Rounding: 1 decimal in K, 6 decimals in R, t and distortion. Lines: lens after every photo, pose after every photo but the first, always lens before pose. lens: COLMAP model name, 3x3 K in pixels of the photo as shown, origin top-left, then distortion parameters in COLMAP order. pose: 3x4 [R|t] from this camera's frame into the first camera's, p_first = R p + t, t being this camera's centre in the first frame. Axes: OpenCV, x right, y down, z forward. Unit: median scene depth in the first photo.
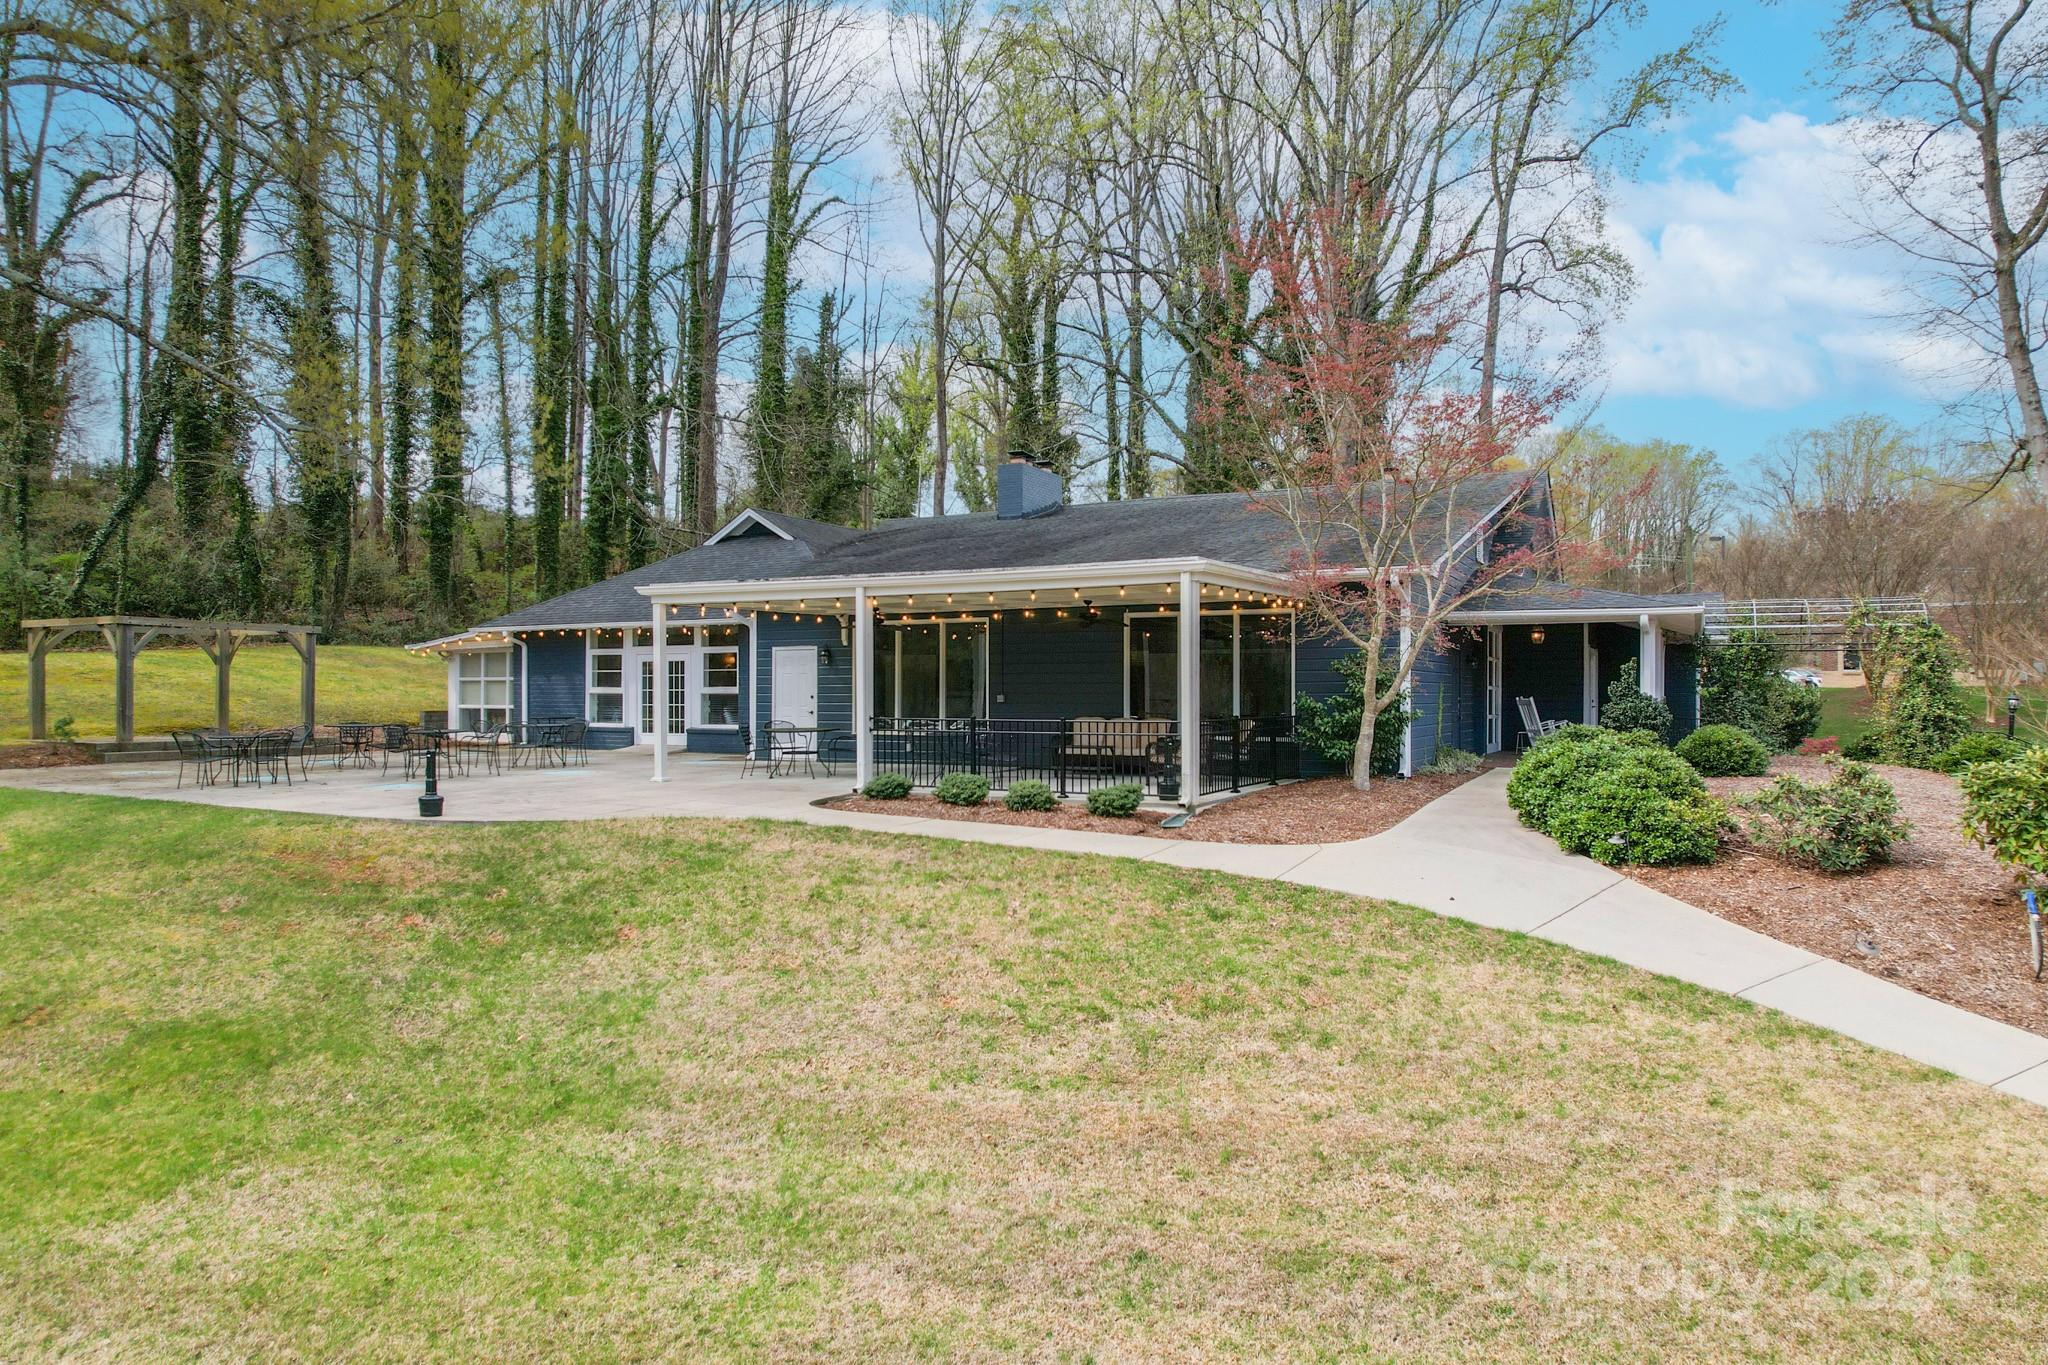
lens RADIAL K [[1313.4, 0, 1024.5], [0, 1313.4, 691.6], [0, 0, 1]] dist [-0.052832, 0.047063]
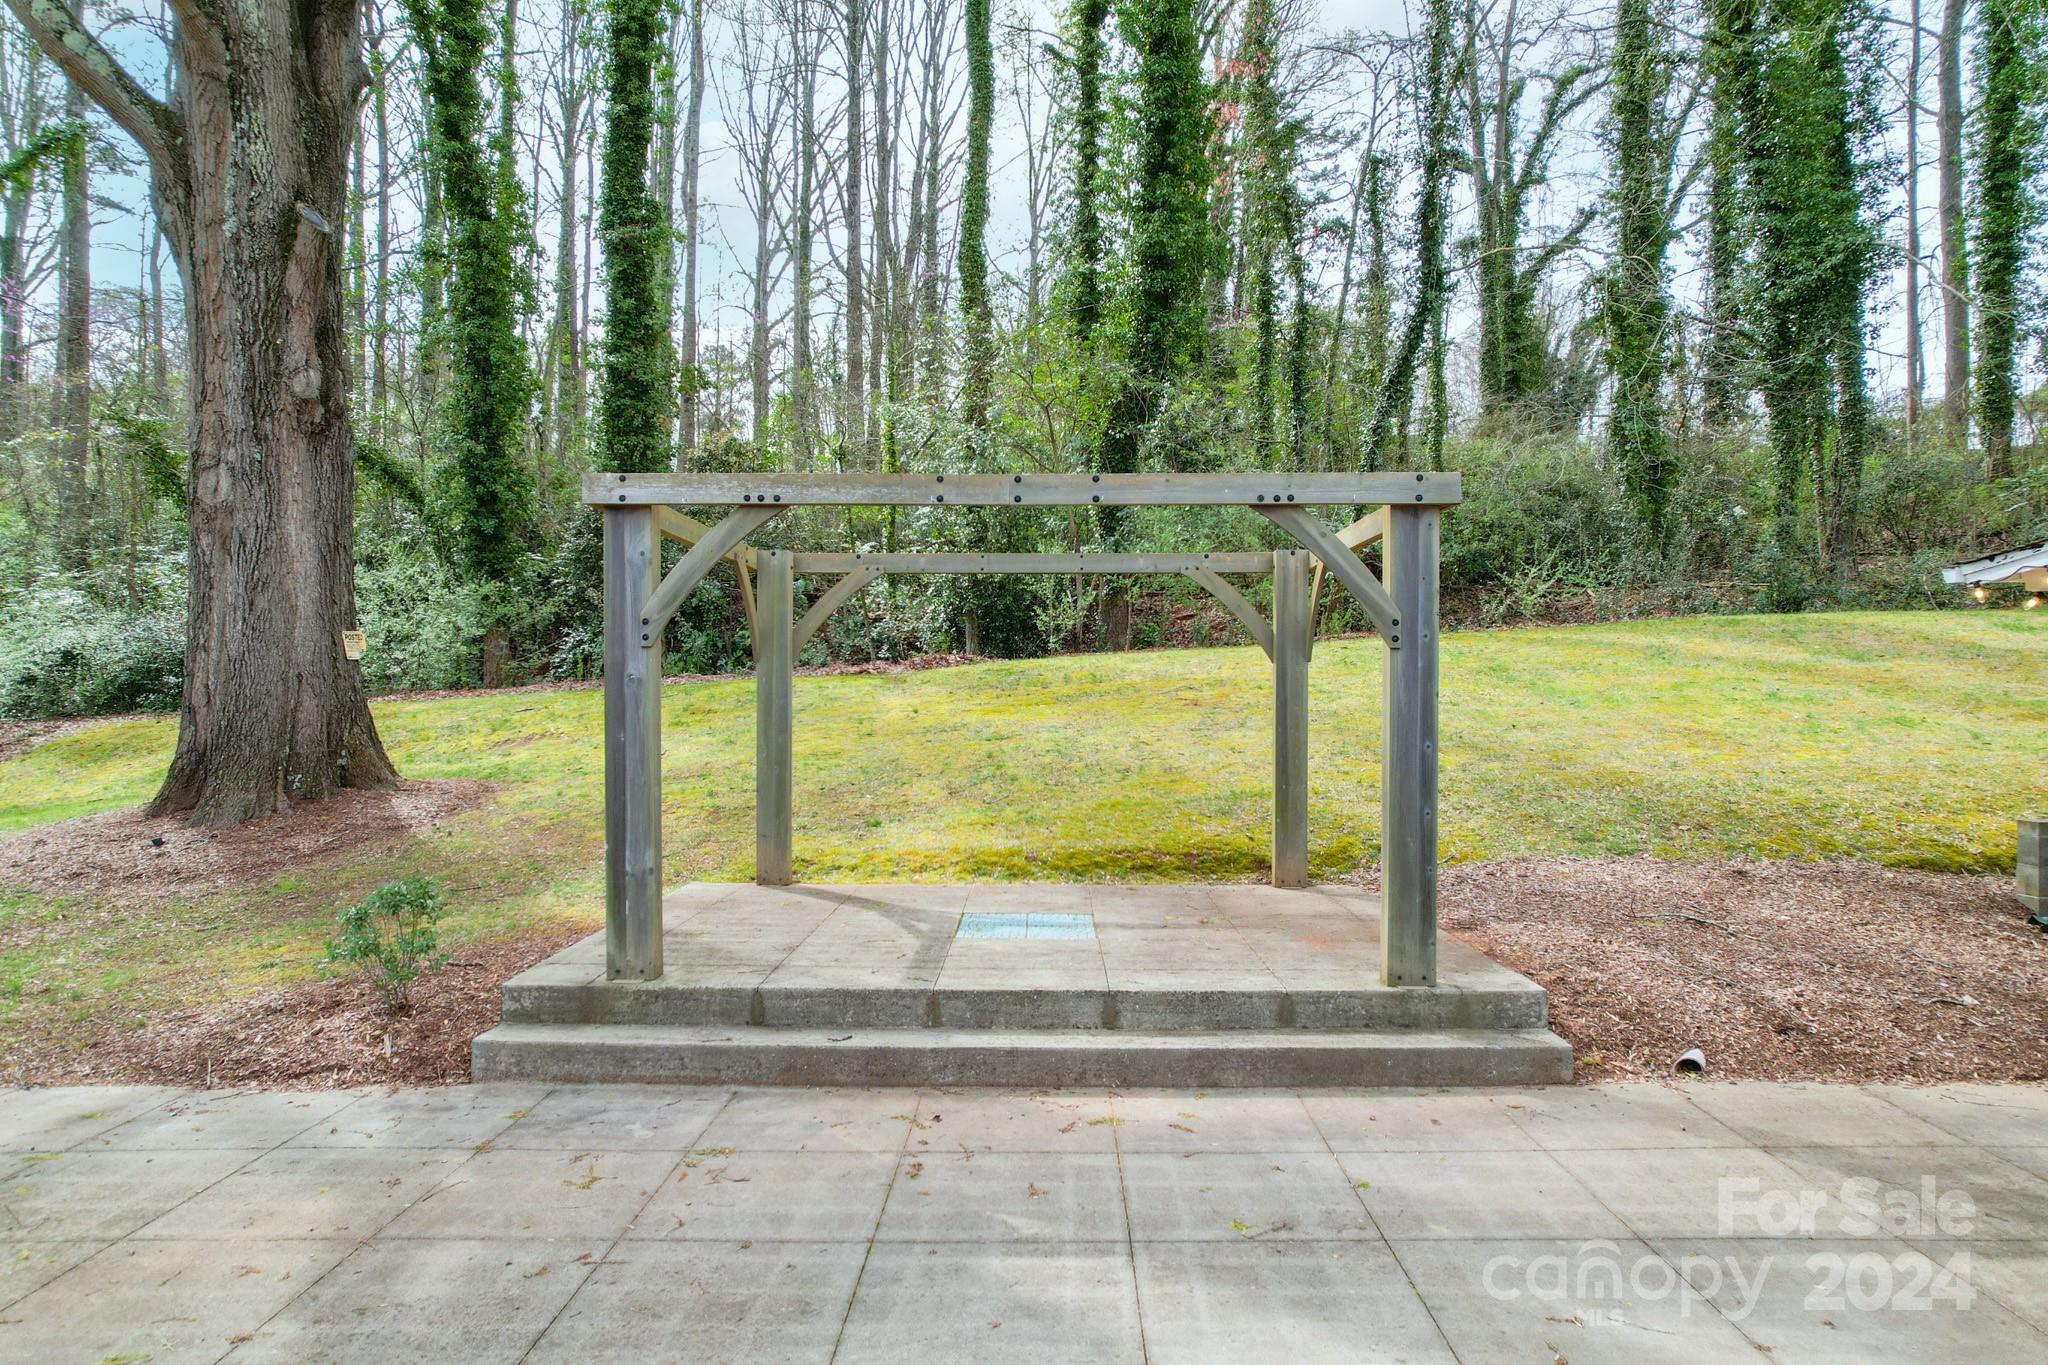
lens RADIAL K [[1313.4, 0, 1024.0], [0, 1313.4, 687.5], [0, 0, 1]] dist [-0.052832, 0.047063]
pose [[0.461565, 0.000942, -0.887106, -0.160395], [-0.003838, 0.999992, -0.000935, -0.002894], [0.887098, 0.003836, 0.461565, 0.333985]]
